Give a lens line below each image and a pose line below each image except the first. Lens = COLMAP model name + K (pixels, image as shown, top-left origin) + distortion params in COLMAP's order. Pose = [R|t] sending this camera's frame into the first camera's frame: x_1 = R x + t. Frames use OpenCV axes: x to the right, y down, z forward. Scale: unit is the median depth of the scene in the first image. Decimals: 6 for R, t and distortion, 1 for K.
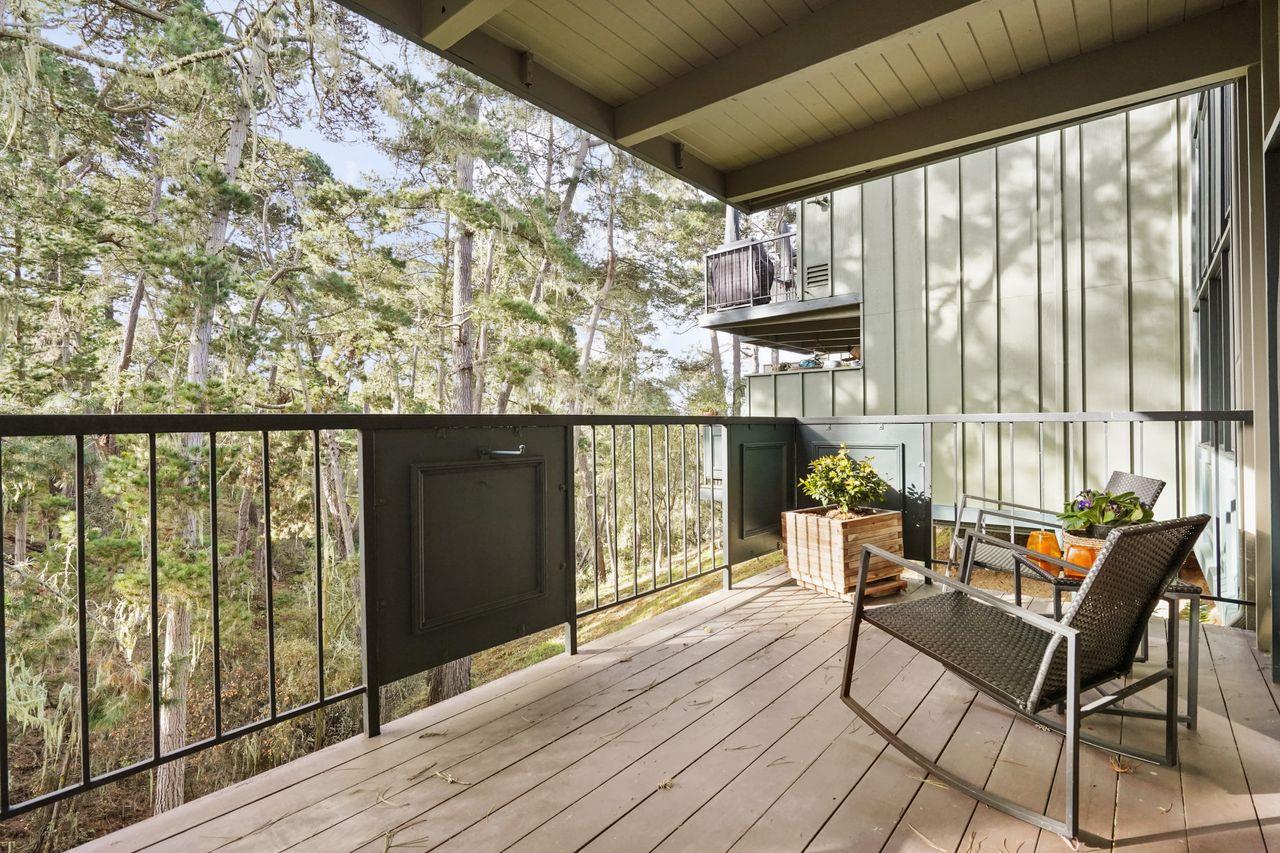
lens RADIAL K [[588.8, 0, 634.5], [0, 588.8, 424.7], [0, 0, 1]] dist [-0.003813, -0.000278]
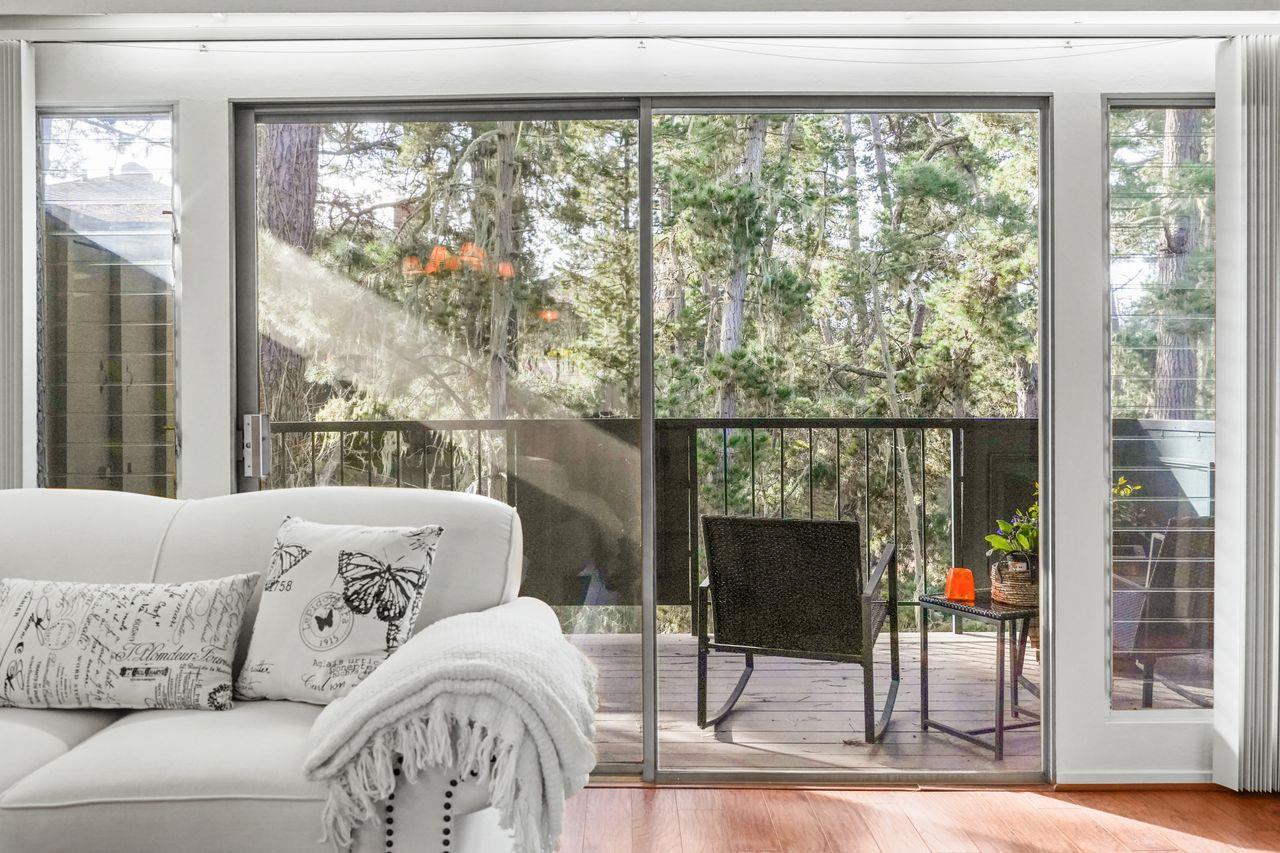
lens RADIAL K [[1210.6, 0, 634.4], [0, 1210.6, 415.5], [0, 0, 1]] dist [-0.001977, 0.000000]
pose [[0.656665, 0.015418, -0.754025, 0.204720], [-0.003737, 0.999845, 0.017190, -0.008142], [0.754173, -0.008470, 0.656621, -0.077771]]
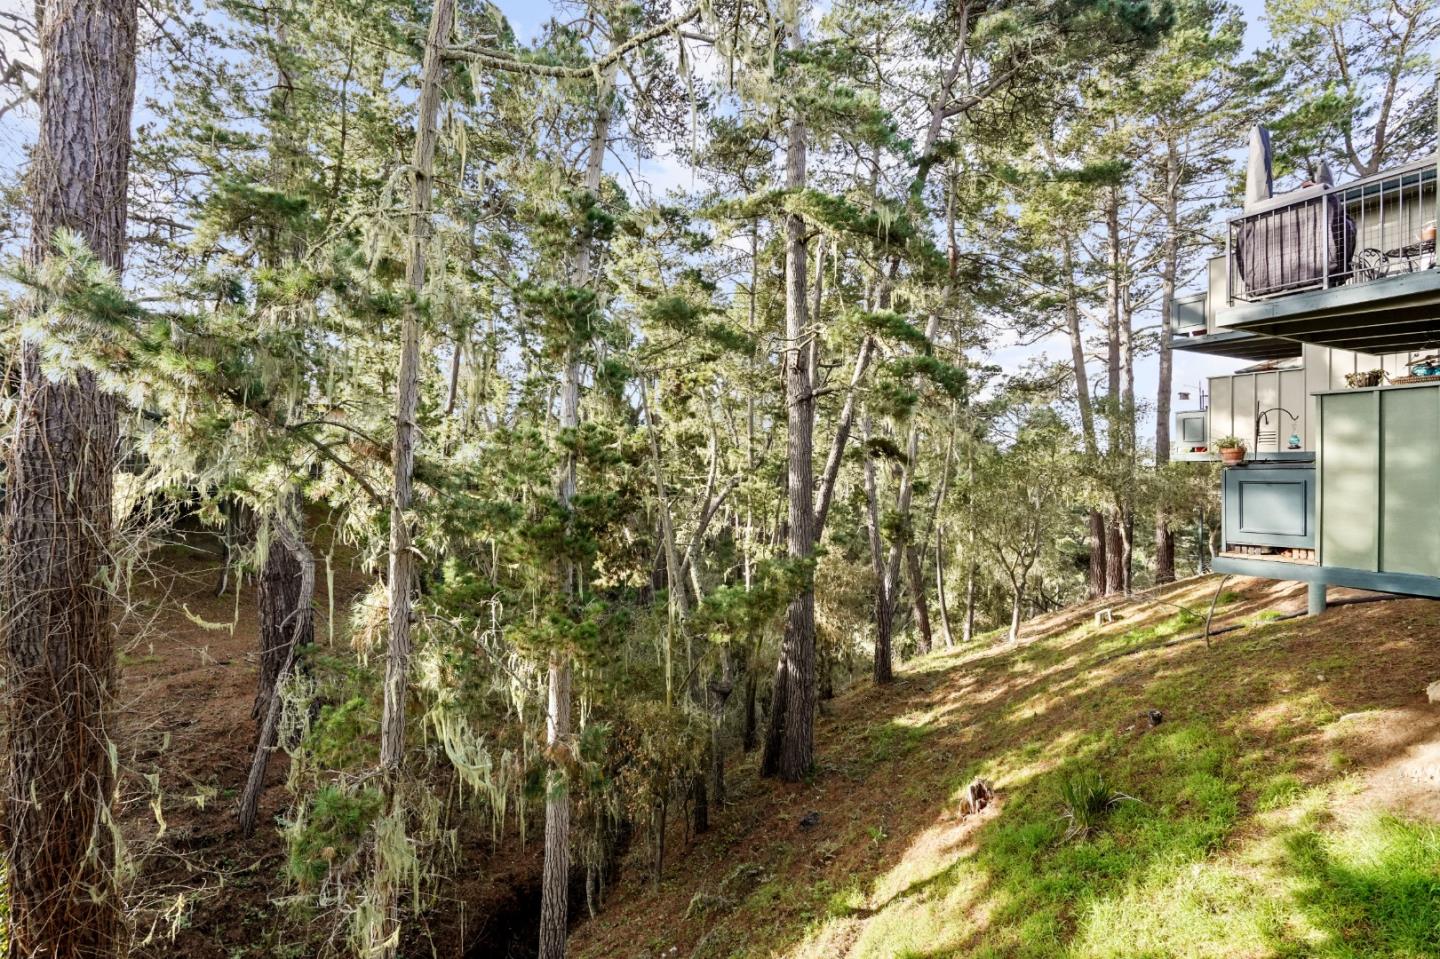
lens RADIAL K [[662.4, 0, 715.5], [0, 662.4, 485.4], [0, 0, 1]] dist [-0.003813, -0.000278]
pose [[0.951186, -0.001371, -0.308615, -0.105844], [0.013404, 0.999230, 0.036874, -0.007419], [0.308327, -0.039211, 0.950472, 0.033865]]
